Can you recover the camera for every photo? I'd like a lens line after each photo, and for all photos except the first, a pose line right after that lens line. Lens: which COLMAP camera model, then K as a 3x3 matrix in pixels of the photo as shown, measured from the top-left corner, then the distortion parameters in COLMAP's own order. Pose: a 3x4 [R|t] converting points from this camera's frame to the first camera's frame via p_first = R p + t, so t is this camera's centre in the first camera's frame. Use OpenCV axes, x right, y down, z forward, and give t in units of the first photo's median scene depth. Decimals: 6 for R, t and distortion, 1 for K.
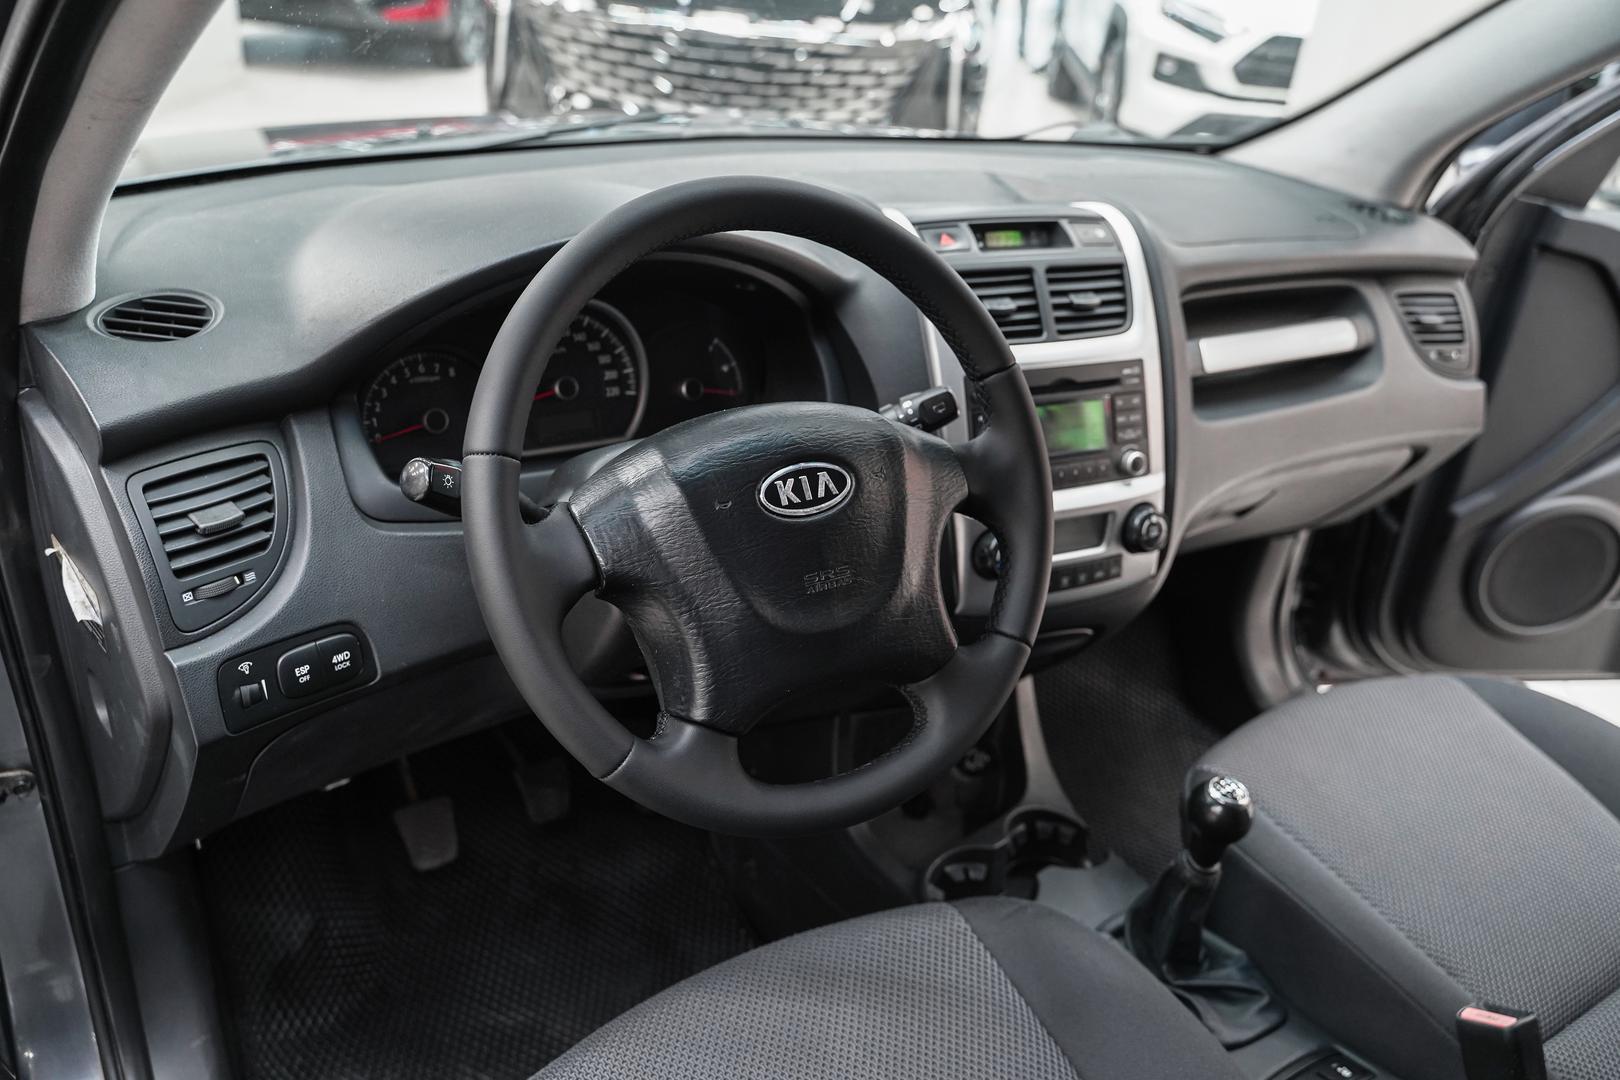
lens RADIAL K [[1298.4, 0, 810.0], [0, 1298.4, 540.0], [0, 0, 1]] dist [-0.022368, 0.016136]
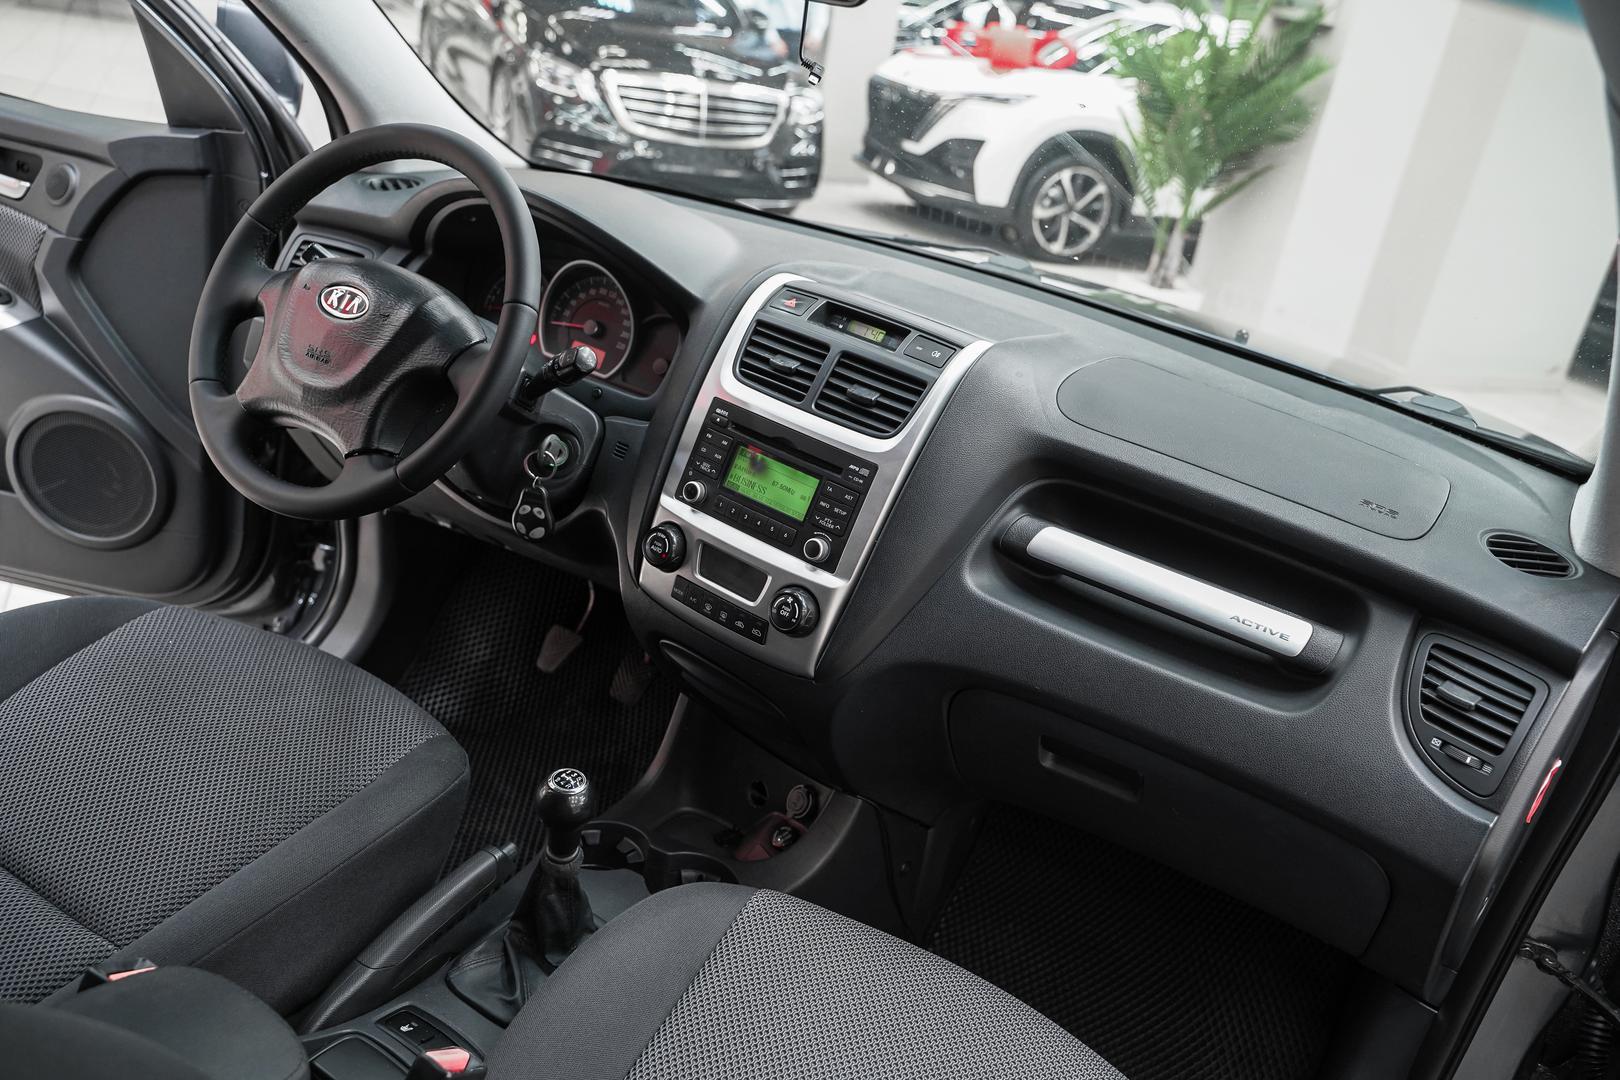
lens RADIAL K [[1298.4, 0, 810.0], [0, 1298.4, 540.0], [0, 0, 1]] dist [-0.022368, 0.016136]
pose [[0.446983, 0.347440, -0.824313, 1.083740], [-0.528548, 0.846014, 0.069982, -0.133847], [0.721695, 0.404408, 0.561792, 0.419452]]
